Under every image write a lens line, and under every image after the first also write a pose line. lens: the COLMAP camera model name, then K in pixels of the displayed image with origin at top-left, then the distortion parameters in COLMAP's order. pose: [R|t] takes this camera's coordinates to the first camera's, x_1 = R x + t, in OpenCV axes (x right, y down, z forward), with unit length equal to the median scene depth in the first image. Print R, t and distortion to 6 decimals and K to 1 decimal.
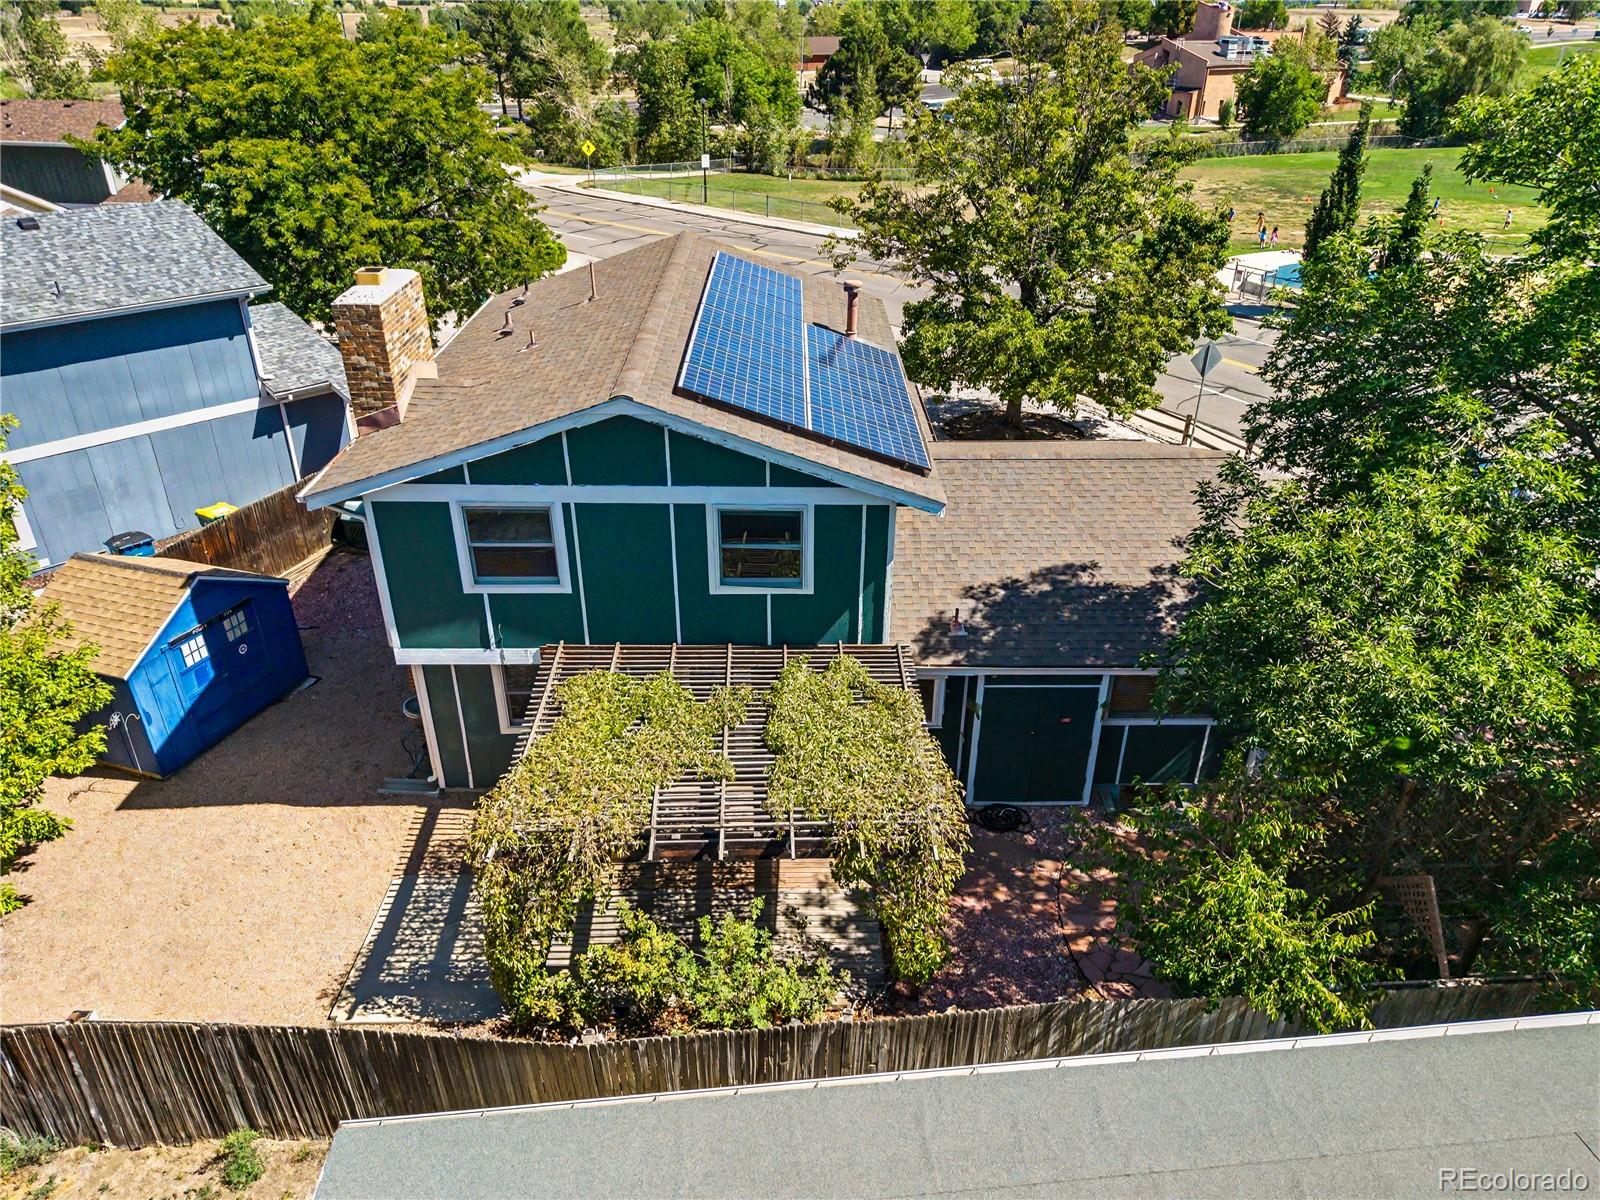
lens RADIAL K [[1090.9, 0, 802.6], [0, 1090.9, 604.5], [0, 0, 1]] dist [0.012000, -0.004694]
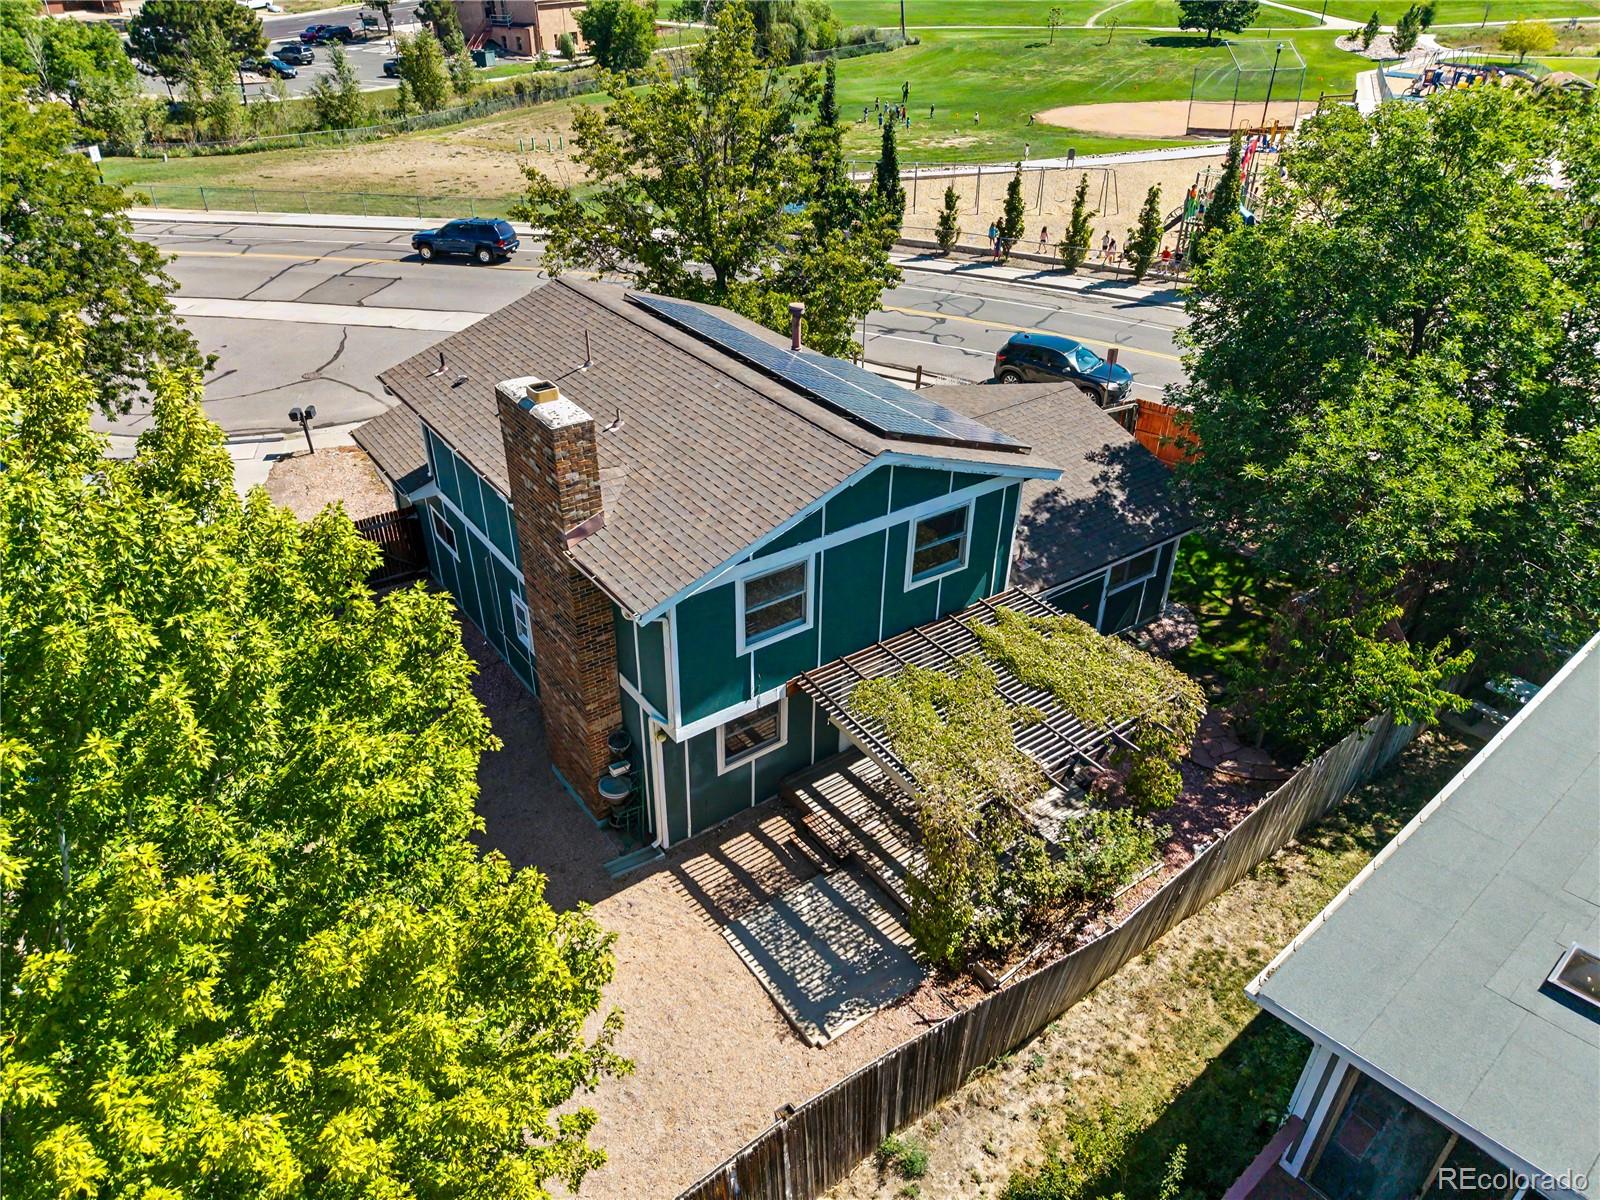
lens RADIAL K [[1090.9, 0, 786.5], [0, 1090.9, 597.6], [0, 0, 1]] dist [0.012000, -0.004694]
pose [[0.828096, -0.299674, 0.473764, -0.782529], [0.273097, 0.953711, 0.125910, -0.195591], [-0.489566, 0.025118, 0.871605, 0.018488]]
